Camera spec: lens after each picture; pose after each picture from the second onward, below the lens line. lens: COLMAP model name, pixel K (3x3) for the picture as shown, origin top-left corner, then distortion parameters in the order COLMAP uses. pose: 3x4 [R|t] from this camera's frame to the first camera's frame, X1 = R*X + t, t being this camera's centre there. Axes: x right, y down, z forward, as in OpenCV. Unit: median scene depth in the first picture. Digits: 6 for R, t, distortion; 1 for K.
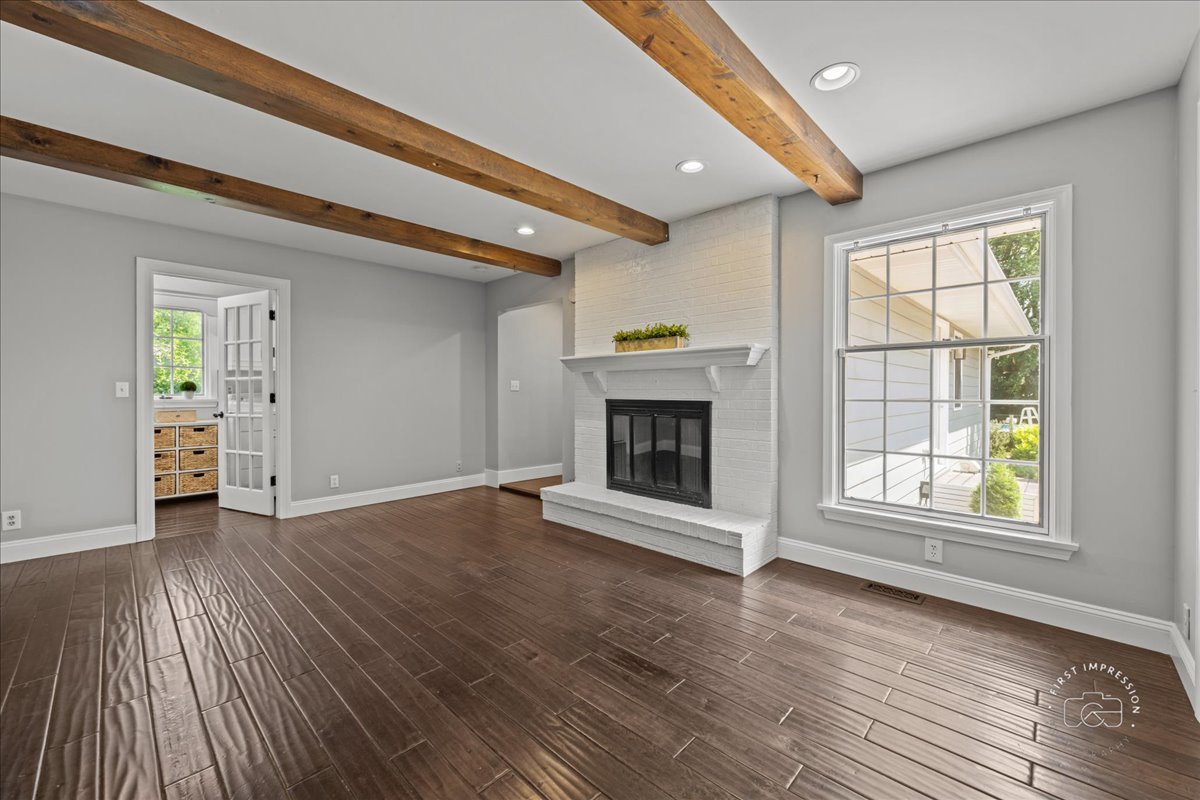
lens RADIAL K [[477.1, 0, 597.3], [0, 477.1, 395.7], [0, 0, 1]] dist [-0.000825, -0.000008]
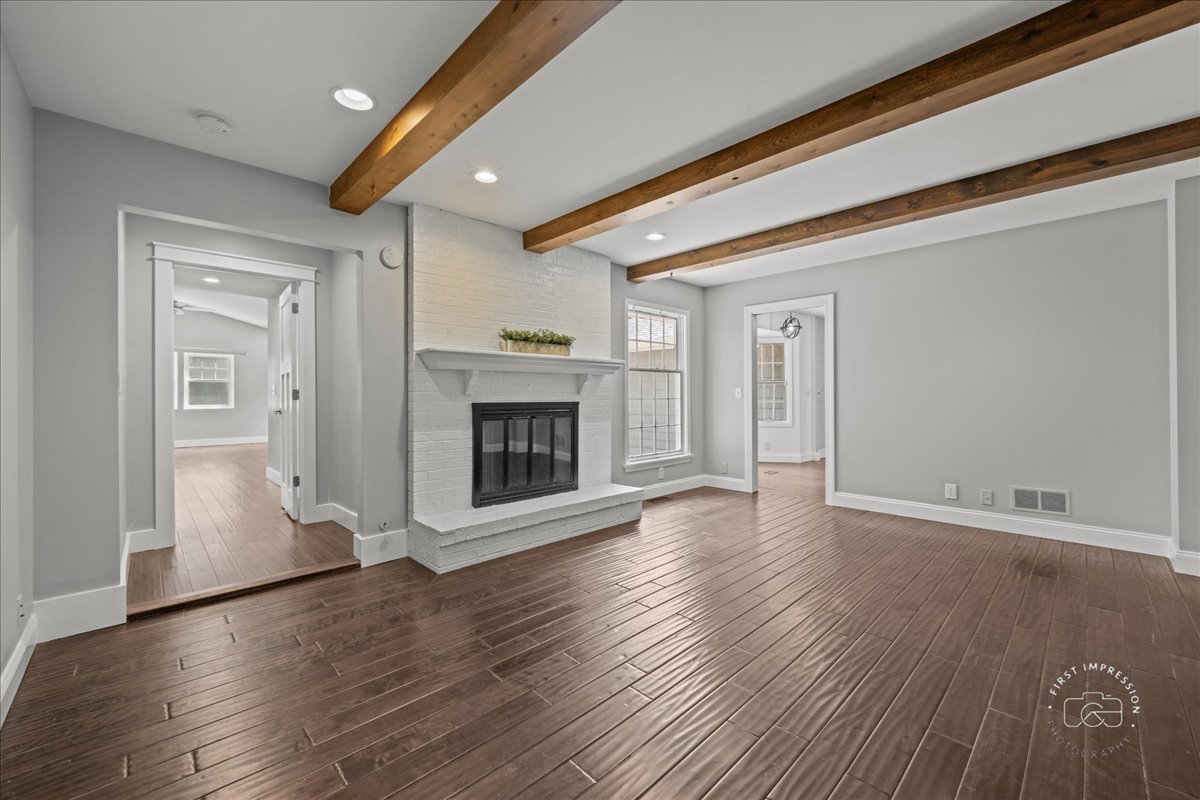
lens RADIAL K [[477.1, 0, 597.3], [0, 477.1, 395.7], [0, 0, 1]] dist [-0.000825, -0.000008]
pose [[0.036041, -0.000460, 0.999350, -0.929842], [0.012728, 0.999919, 0.000002, -0.003605], [-0.999269, 0.012720, 0.036044, 0.847631]]
